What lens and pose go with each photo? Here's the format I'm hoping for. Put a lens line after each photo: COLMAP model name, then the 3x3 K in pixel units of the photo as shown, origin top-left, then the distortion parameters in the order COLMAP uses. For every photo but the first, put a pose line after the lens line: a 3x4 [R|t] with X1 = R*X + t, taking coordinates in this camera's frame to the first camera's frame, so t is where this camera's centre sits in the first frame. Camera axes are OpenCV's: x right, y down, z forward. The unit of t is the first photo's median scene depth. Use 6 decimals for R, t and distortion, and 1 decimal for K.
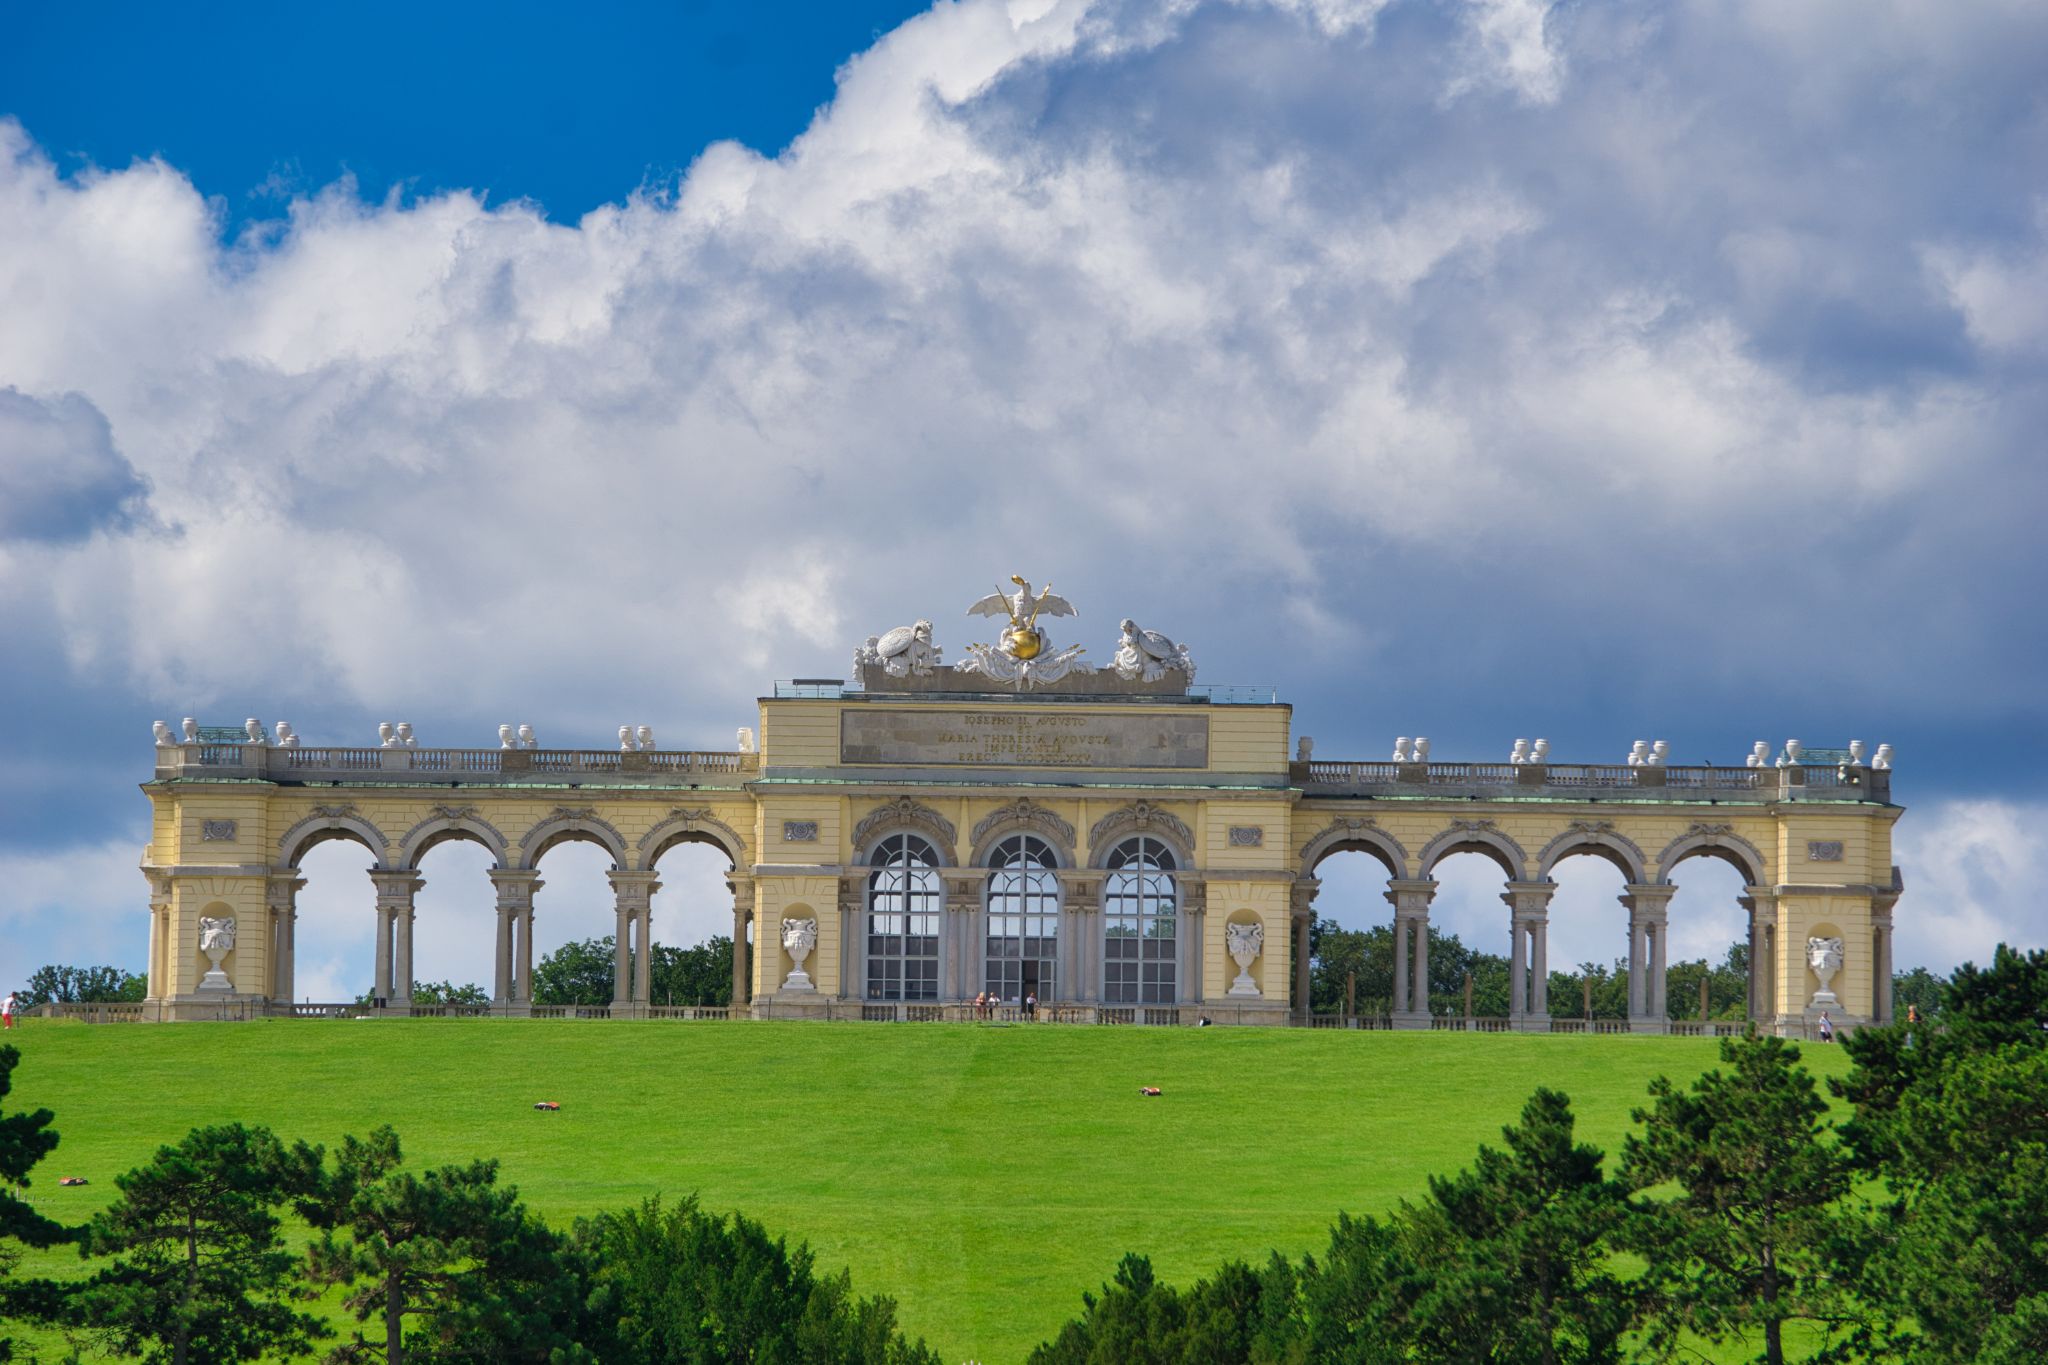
lens RADIAL K [[13499.3, 0, 1040.5], [0, 13499.3, 683.3], [0, 0, 1]] dist [3.255144, 0.000000]
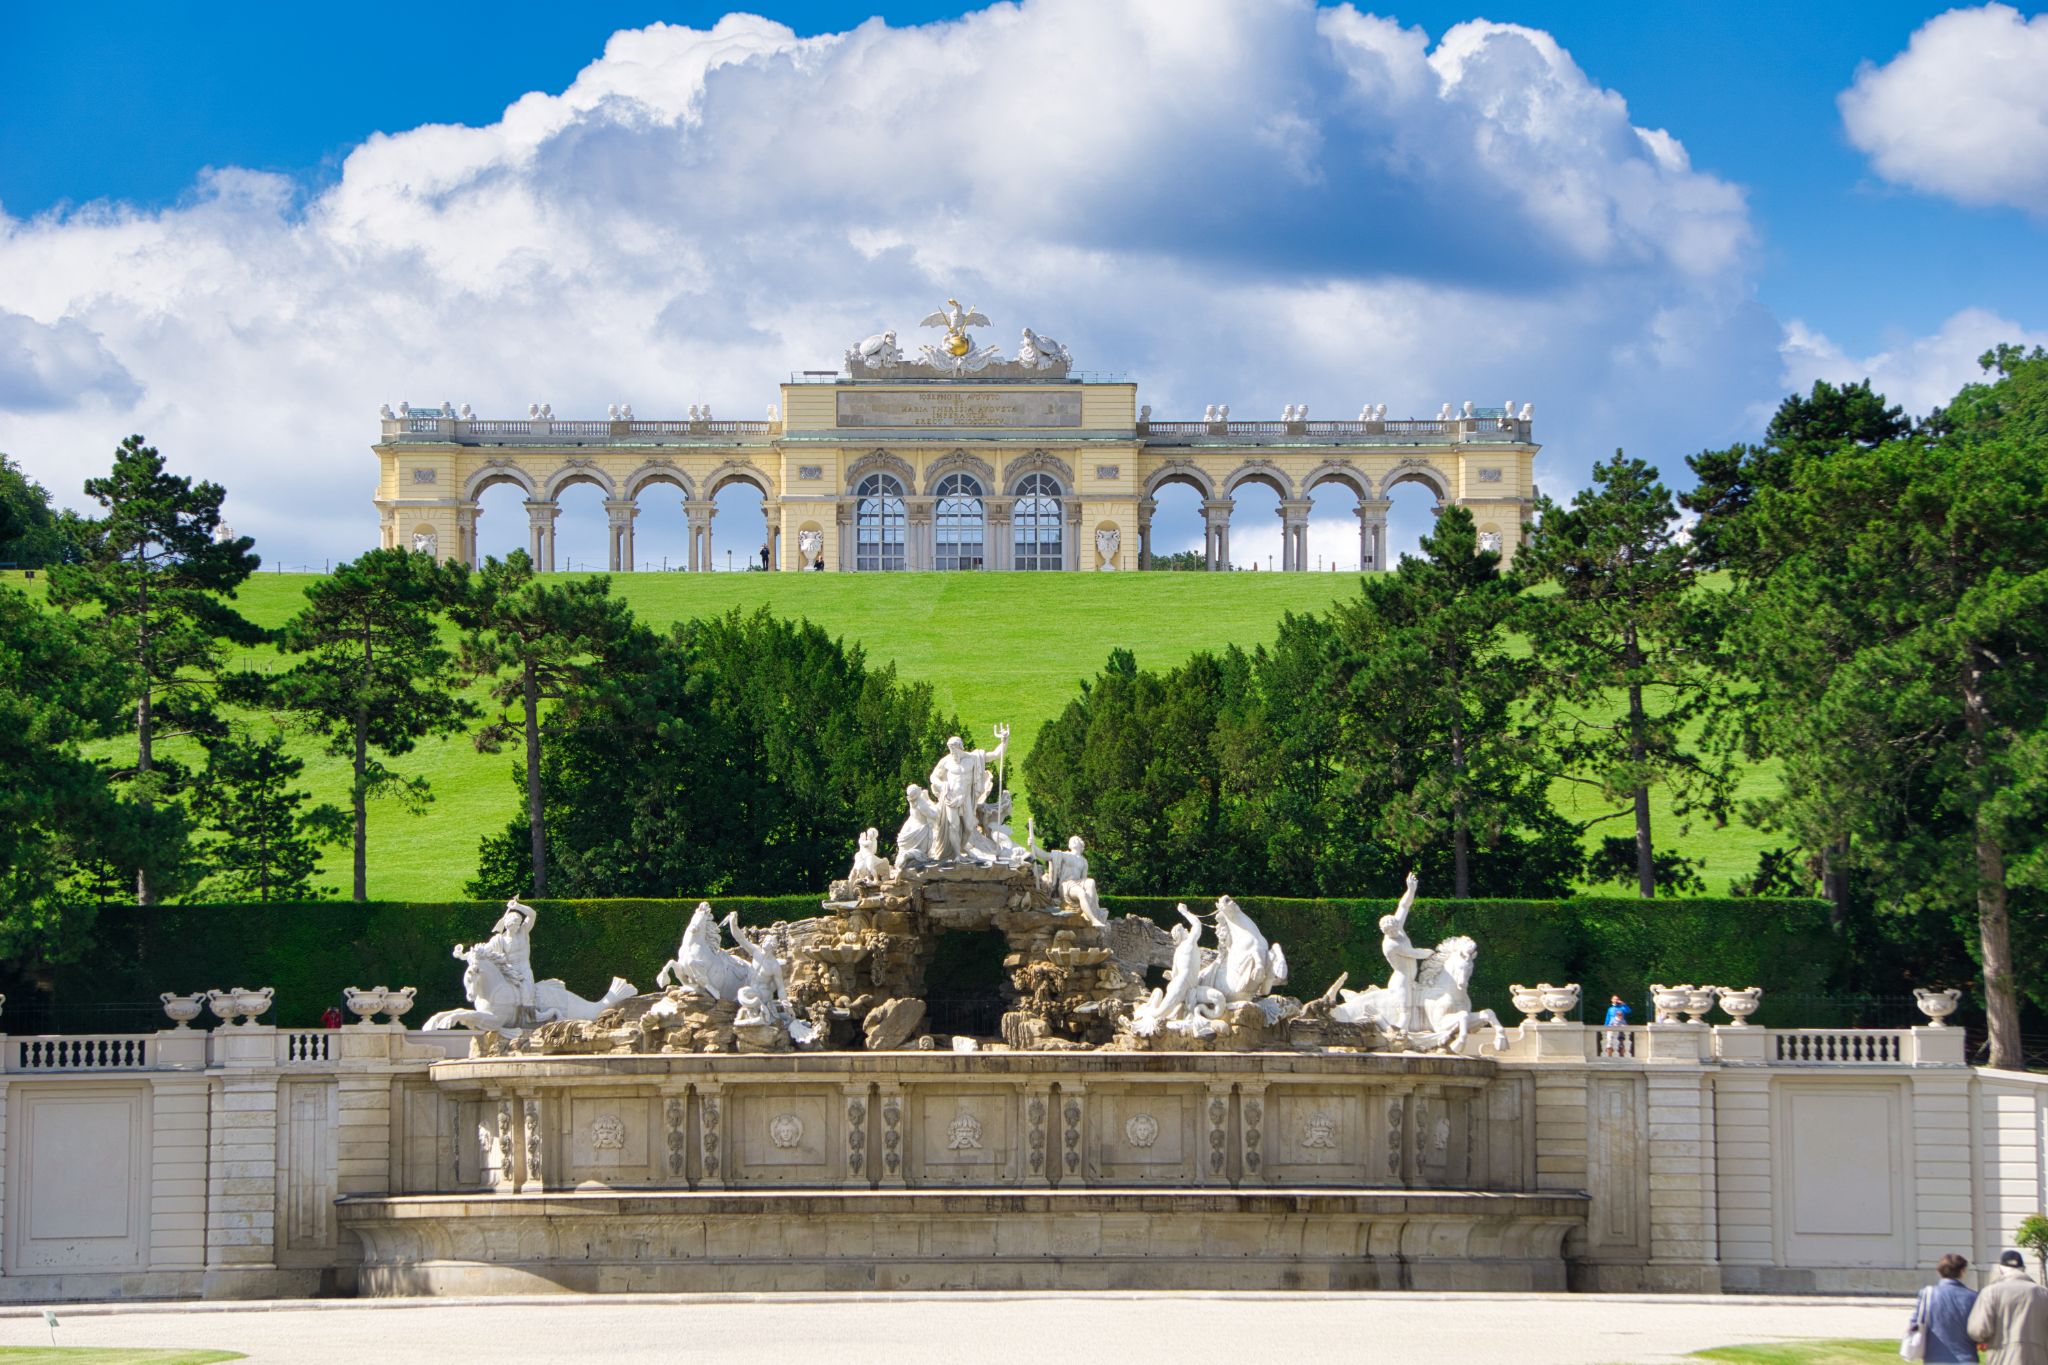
lens RADIAL K [[7641.5, 0, 1014.1], [0, 7641.5, 683.0], [0, 0, 1]] dist [1.230065, 0.000000]
pose [[0.999806, -0.015449, 0.012188, -0.011606], [0.015158, 0.999605, 0.023650, 0.028499], [-0.012548, -0.023460, 0.999646, 0.297659]]
